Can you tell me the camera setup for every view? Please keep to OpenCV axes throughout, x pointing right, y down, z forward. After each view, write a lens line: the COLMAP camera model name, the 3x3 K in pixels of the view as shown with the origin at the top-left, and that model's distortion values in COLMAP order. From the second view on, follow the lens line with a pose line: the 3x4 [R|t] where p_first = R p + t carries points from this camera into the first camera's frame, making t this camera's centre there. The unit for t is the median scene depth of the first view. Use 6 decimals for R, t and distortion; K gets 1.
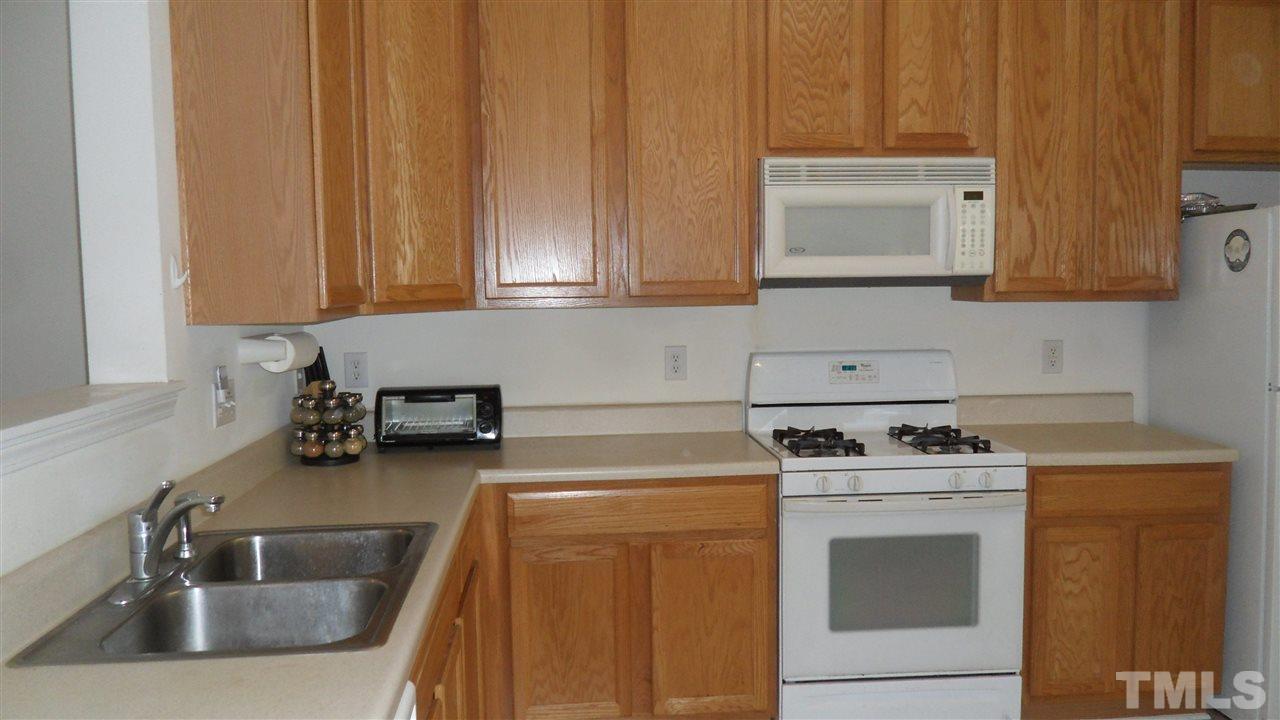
lens RADIAL K [[1052.9, 0, 640.0], [0, 1052.9, 360.0], [0, 0, 1]] dist [0.003381, 0.003754]
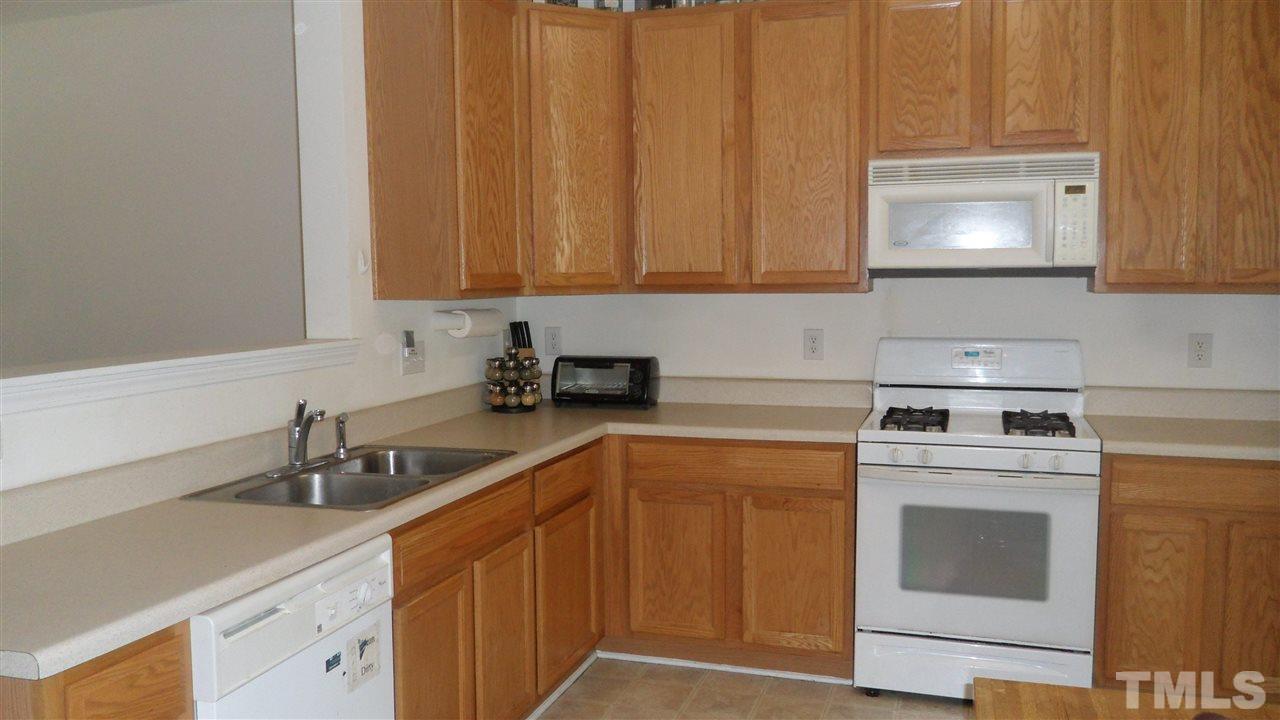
lens RADIAL K [[1052.9, 0, 640.0], [0, 1052.9, 360.0], [0, 0, 1]] dist [0.003381, 0.003754]
pose [[0.922496, 0.037429, -0.384188, 0.328810], [-0.034599, 0.999299, 0.014276, 0.011043], [0.384453, 0.000123, 0.923145, -0.119197]]
